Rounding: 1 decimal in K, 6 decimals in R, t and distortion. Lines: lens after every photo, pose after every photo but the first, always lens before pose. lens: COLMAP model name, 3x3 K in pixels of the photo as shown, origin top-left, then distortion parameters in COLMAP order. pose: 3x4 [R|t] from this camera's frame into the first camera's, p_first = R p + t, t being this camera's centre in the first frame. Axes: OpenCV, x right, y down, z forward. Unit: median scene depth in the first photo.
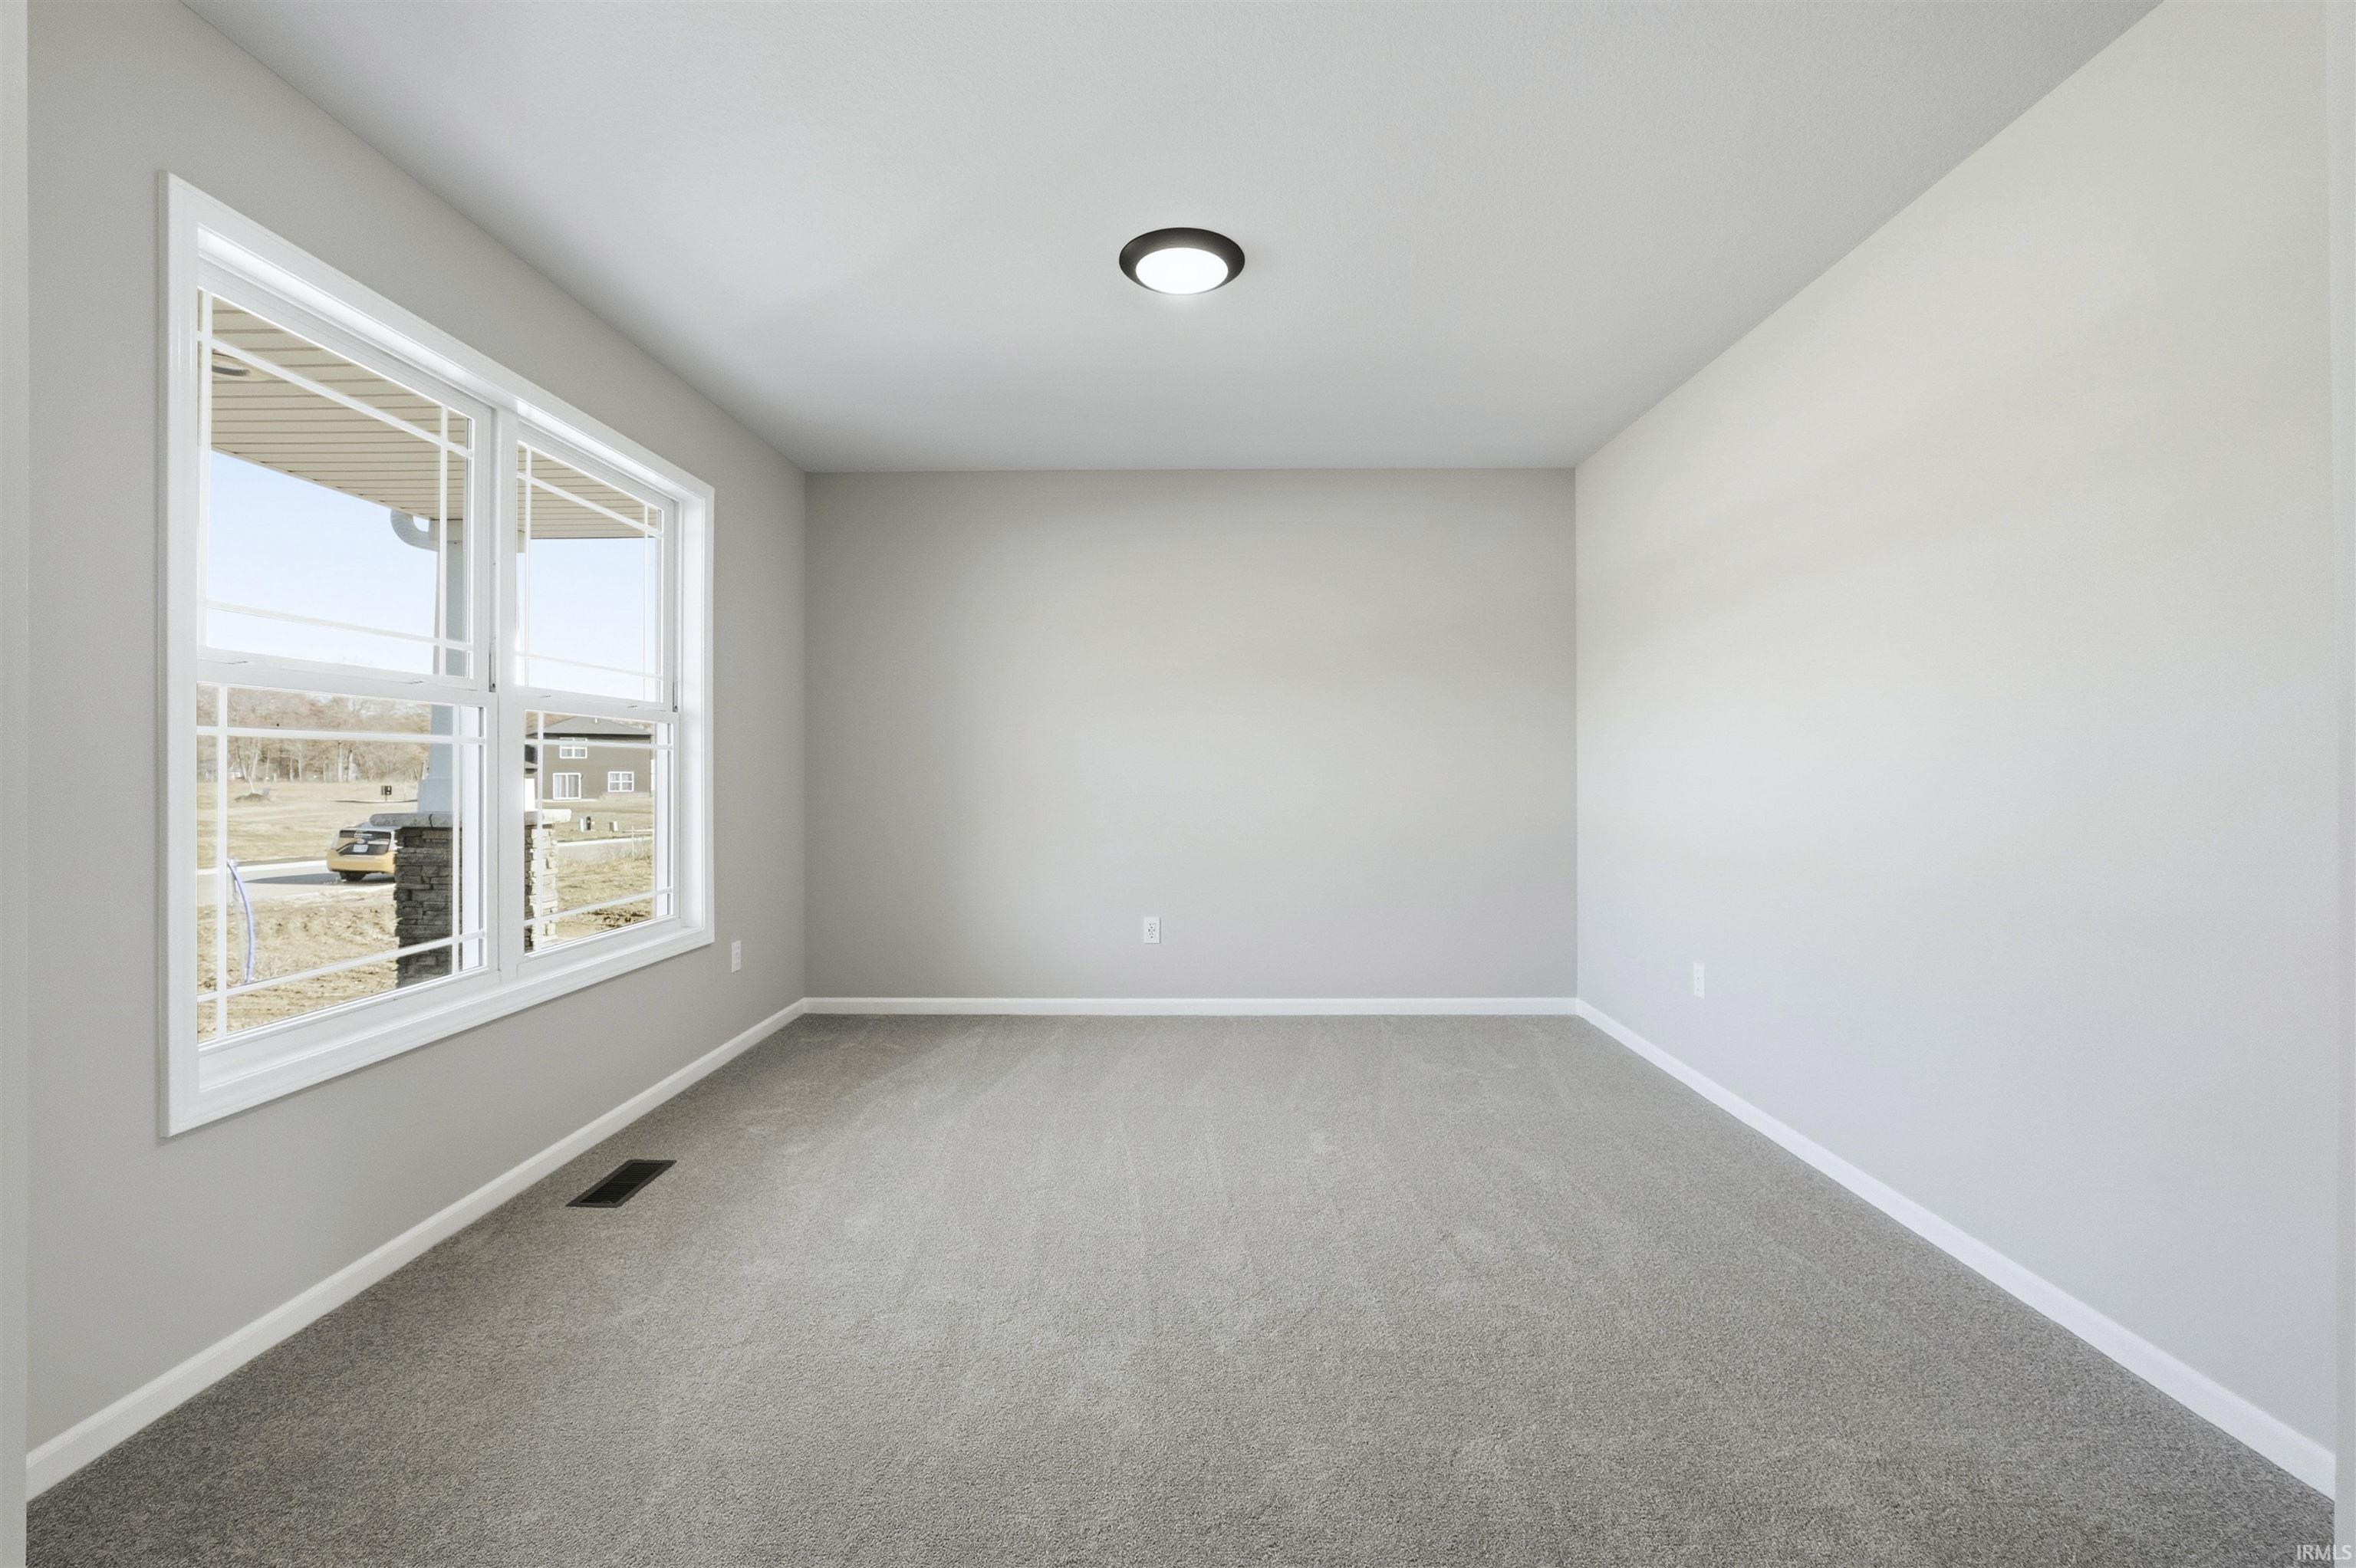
lens RADIAL K [[979.9, 0, 1176.5], [0, 979.9, 768.2], [0, 0, 1]] dist [-0.012145, 0.001123]
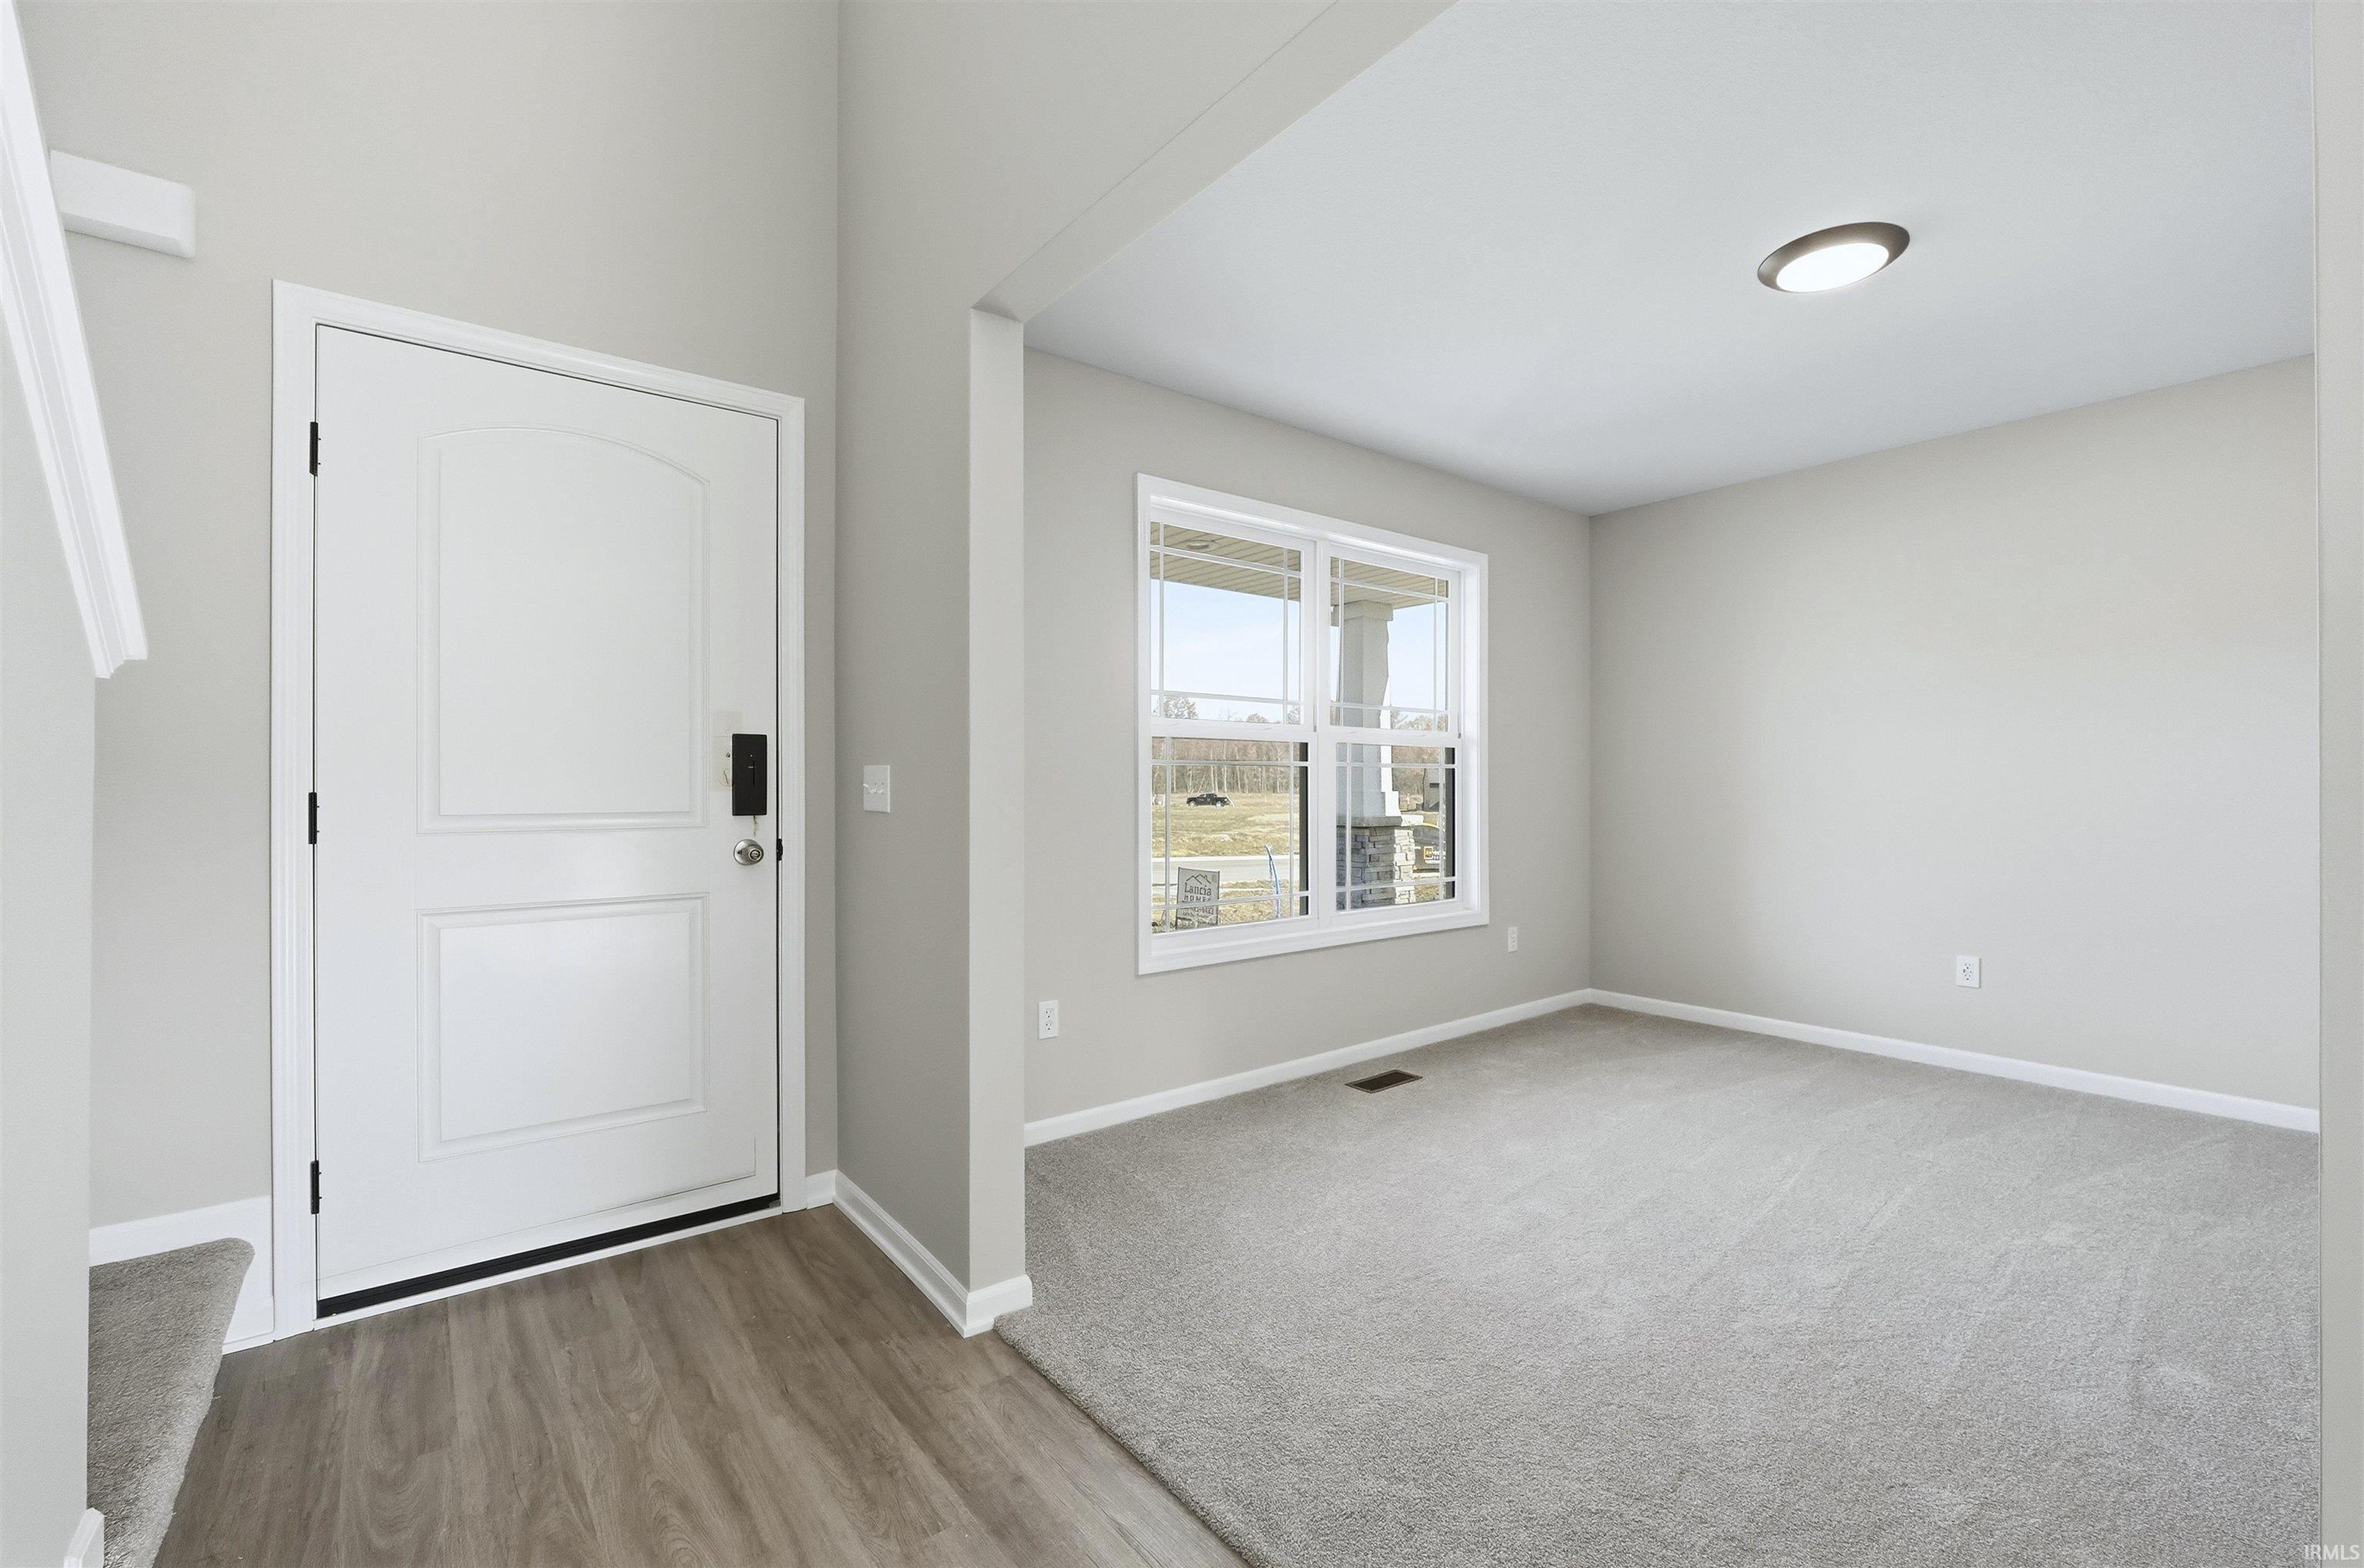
lens RADIAL K [[983.3, 0, 1187.2], [0, 983.3, 784.6], [0, 0, 1]] dist [-0.012145, 0.001123]
pose [[0.628716, -0.000796, -0.777635, 0.331512], [0.002719, 0.999996, 0.001175, 0.000431], [0.777630, -0.002853, 0.628715, -0.093256]]
